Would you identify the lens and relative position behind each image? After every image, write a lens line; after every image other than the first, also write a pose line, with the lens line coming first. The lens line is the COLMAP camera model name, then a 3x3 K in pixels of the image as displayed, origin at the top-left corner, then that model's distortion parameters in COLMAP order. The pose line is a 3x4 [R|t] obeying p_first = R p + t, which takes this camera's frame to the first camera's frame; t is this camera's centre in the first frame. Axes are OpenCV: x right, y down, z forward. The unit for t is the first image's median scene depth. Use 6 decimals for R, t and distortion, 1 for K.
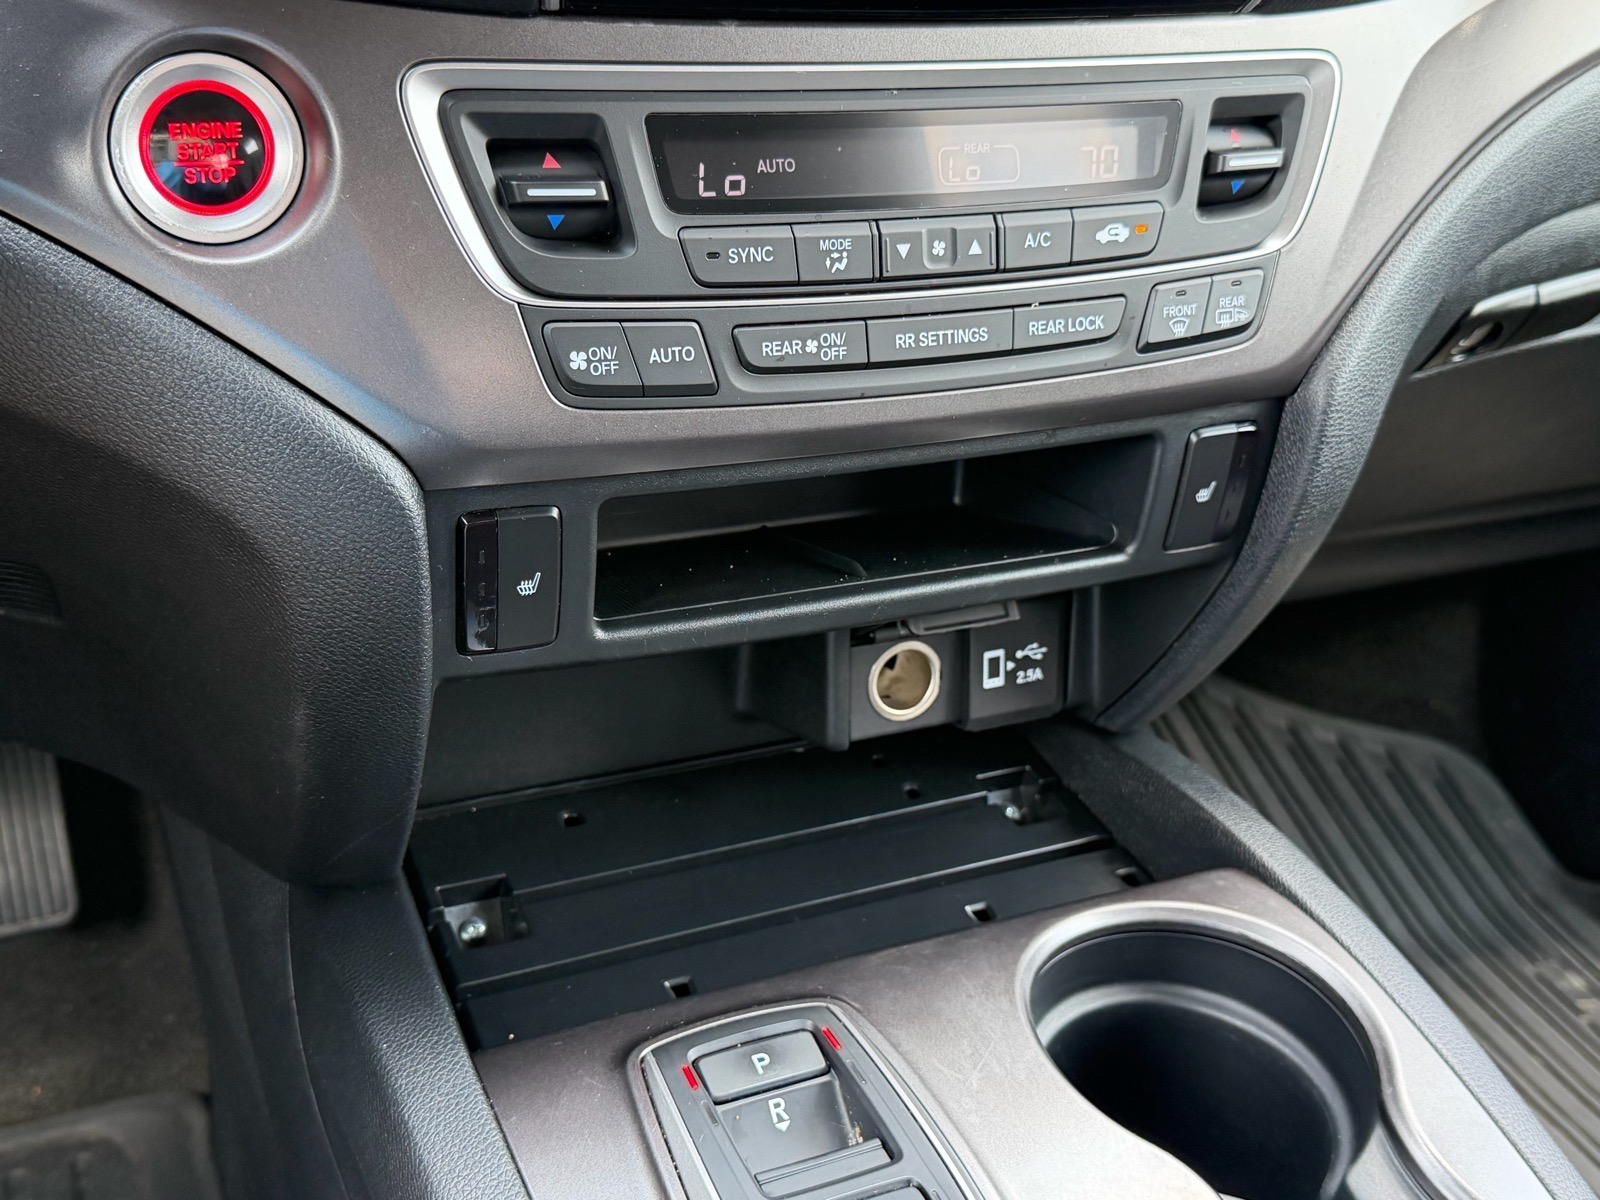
lens RADIAL K [[1783.9, 0, 800.0], [0, 1783.9, 600.0], [0, 0, 1]] dist [0.195775, -0.486598]
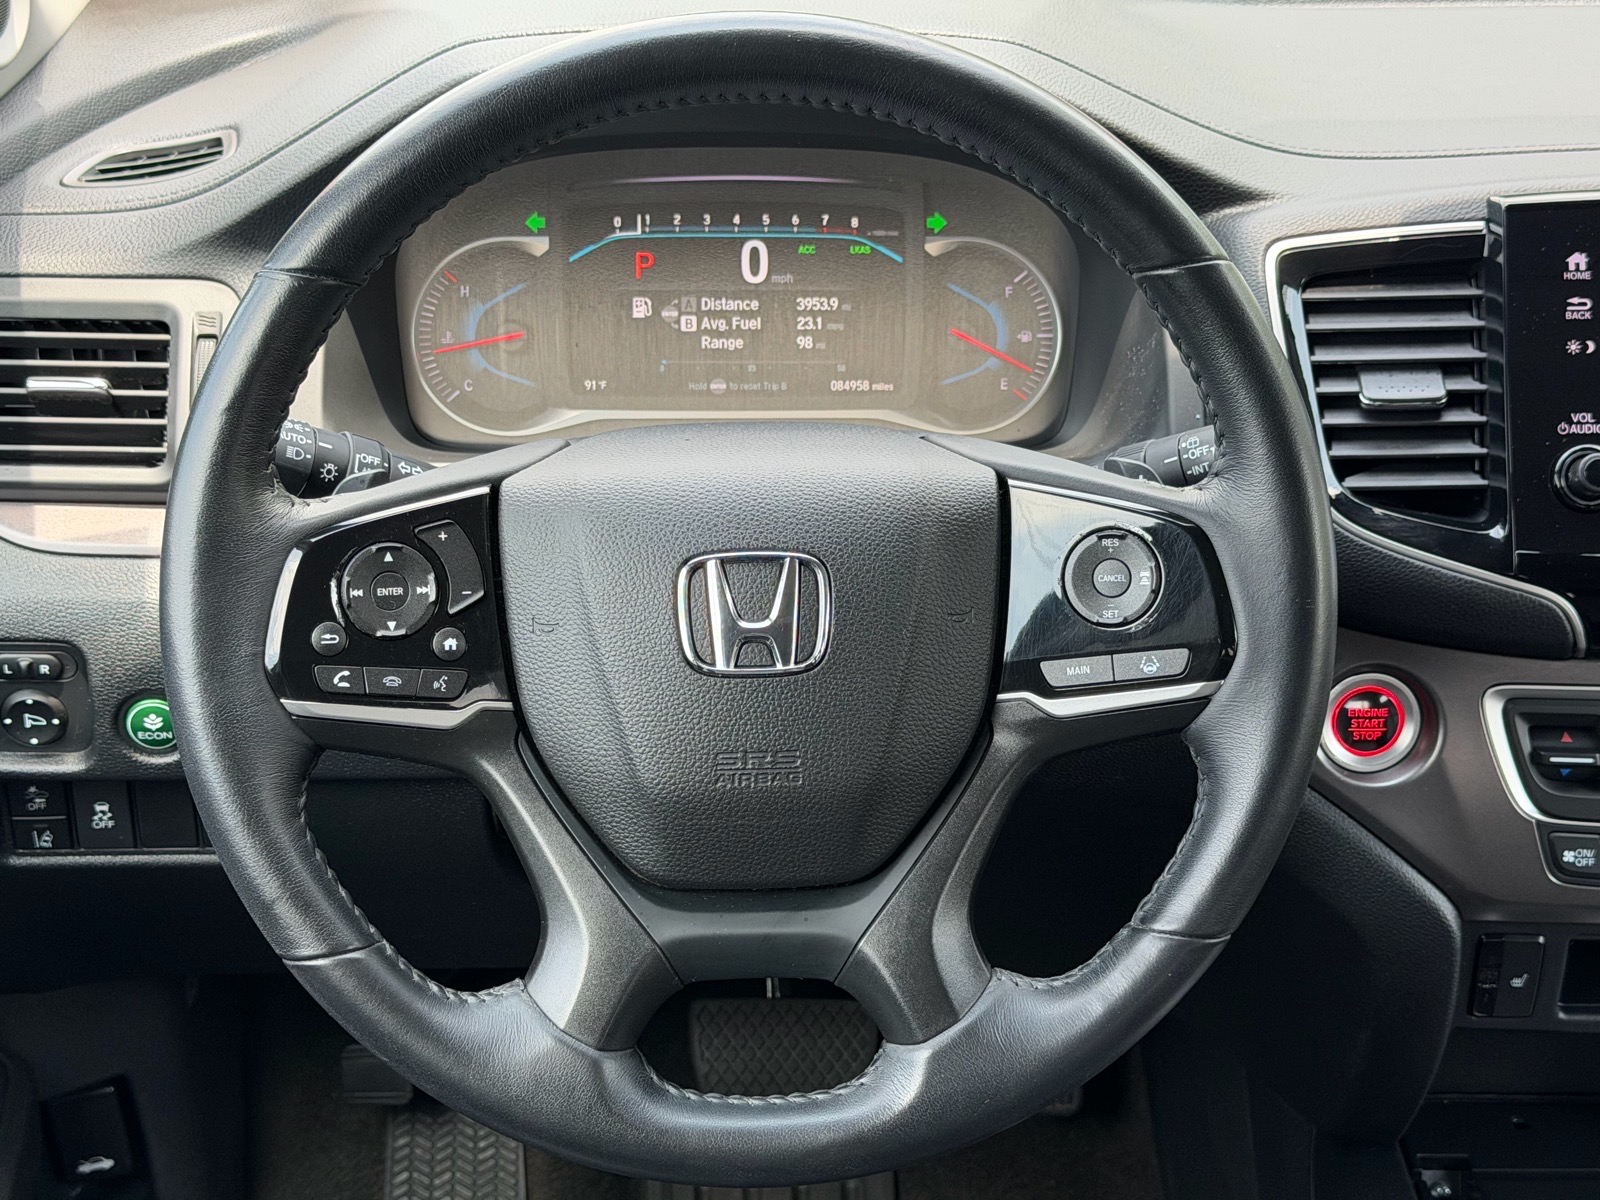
lens RADIAL K [[2601.8, 0, 795.0], [0, 2601.8, 606.8], [0, 0, 1]] dist [0.164700, -0.140619]
pose [[0.919520, 0.112079, -0.376725, 0.095154], [-0.125350, 0.992054, -0.010813, -0.214528], [0.372519, 0.057165, 0.926262, -1.319152]]
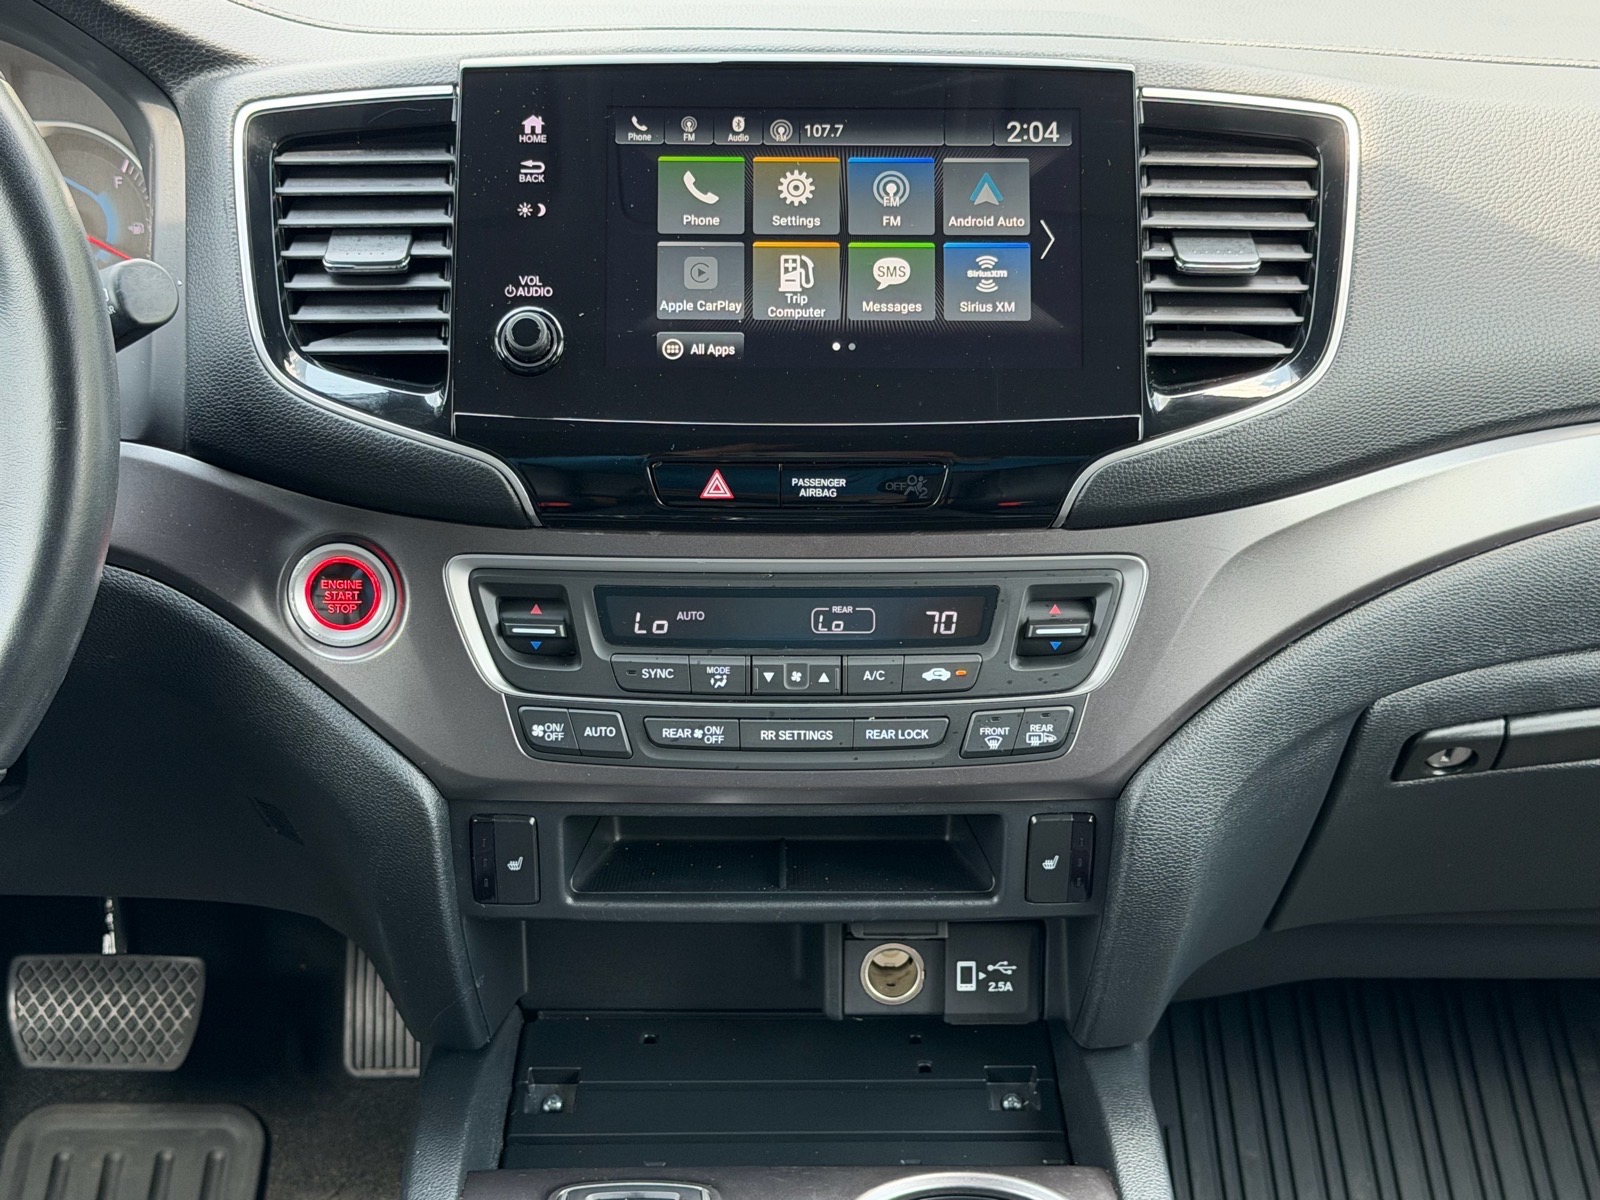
lens RADIAL K [[2601.8, 0, 795.0], [0, 2601.8, 606.8], [0, 0, 1]] dist [0.164700, -0.140619]
pose [[0.905576, 0.101594, -0.411839, 0.907879], [-0.132671, 0.990021, -0.047504, -0.142842], [0.402903, 0.097657, 0.910018, -0.914300]]
